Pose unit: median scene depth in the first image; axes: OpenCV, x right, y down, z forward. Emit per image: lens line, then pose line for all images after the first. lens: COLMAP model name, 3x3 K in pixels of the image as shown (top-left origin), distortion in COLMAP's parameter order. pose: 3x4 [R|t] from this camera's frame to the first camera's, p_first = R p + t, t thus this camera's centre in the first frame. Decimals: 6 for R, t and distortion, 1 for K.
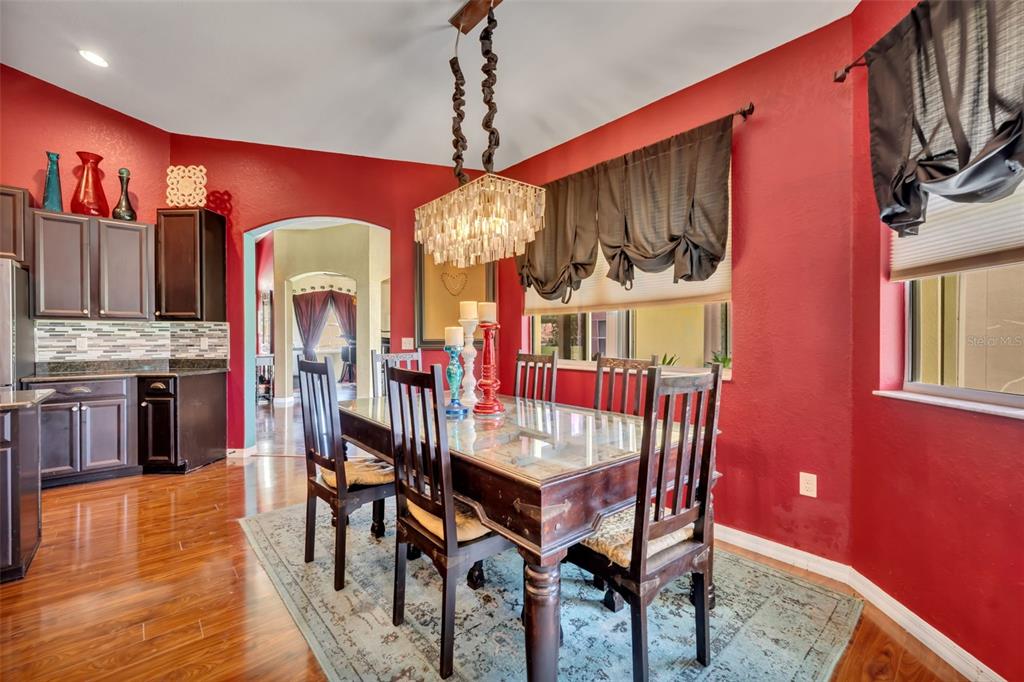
lens RADIAL K [[420.5, 0, 510.8], [0, 420.5, 342.9], [0, 0, 1]] dist [-0.000896, 0.000124]
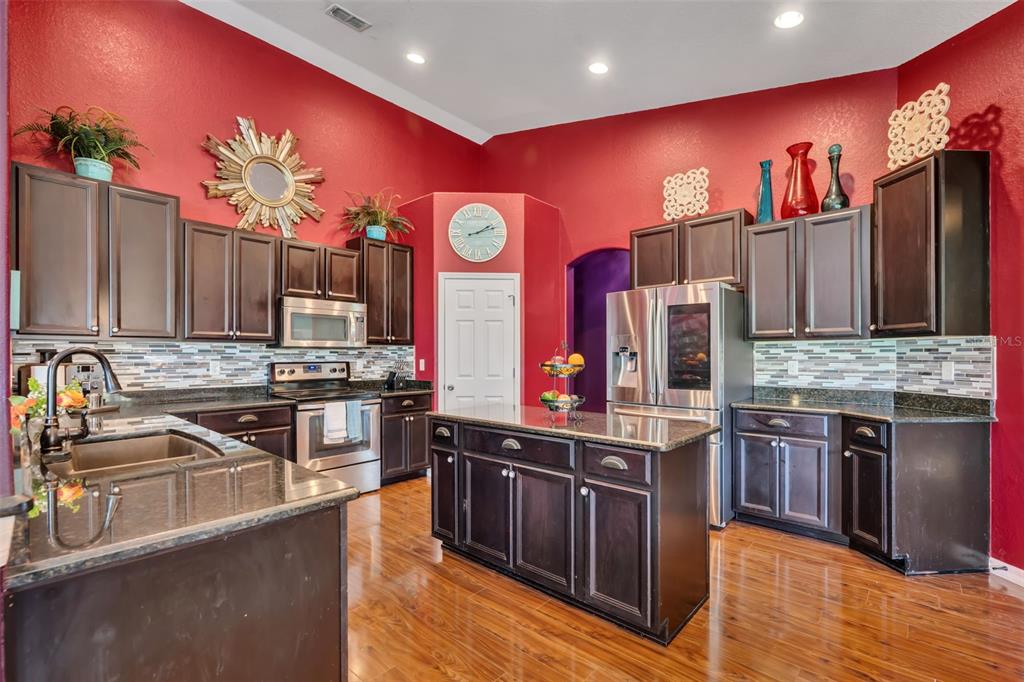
lens RADIAL K [[449.9, 0, 515.2], [0, 449.9, 354.8], [0, 0, 1]] dist [0.000720, -0.000339]
pose [[0.106902, -0.000080, -0.994270, -0.148897], [-0.008155, 0.999966, -0.000957, -0.018249], [0.994236, 0.008211, 0.106898, 0.317708]]
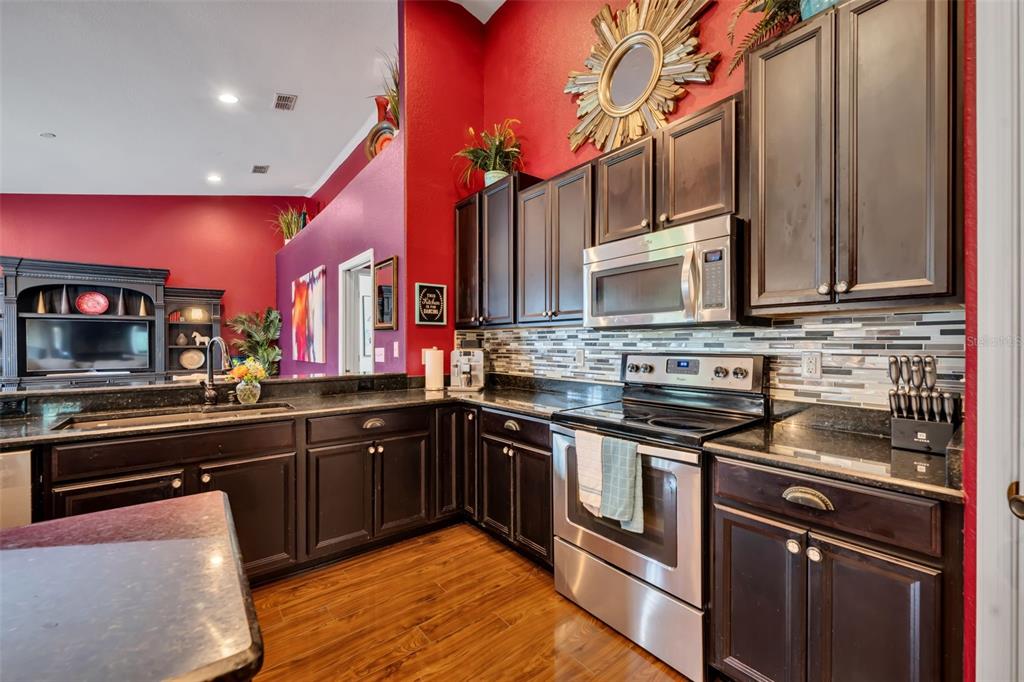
lens RADIAL K [[420.5, 0, 510.8], [0, 420.5, 342.9], [0, 0, 1]] dist [-0.000896, 0.000124]
pose [[-0.998113, 0.005918, 0.061114, -1.087870], [0.006555, 0.999926, 0.010231, -0.018899], [-0.061049, 0.010612, -0.998078, 0.506939]]
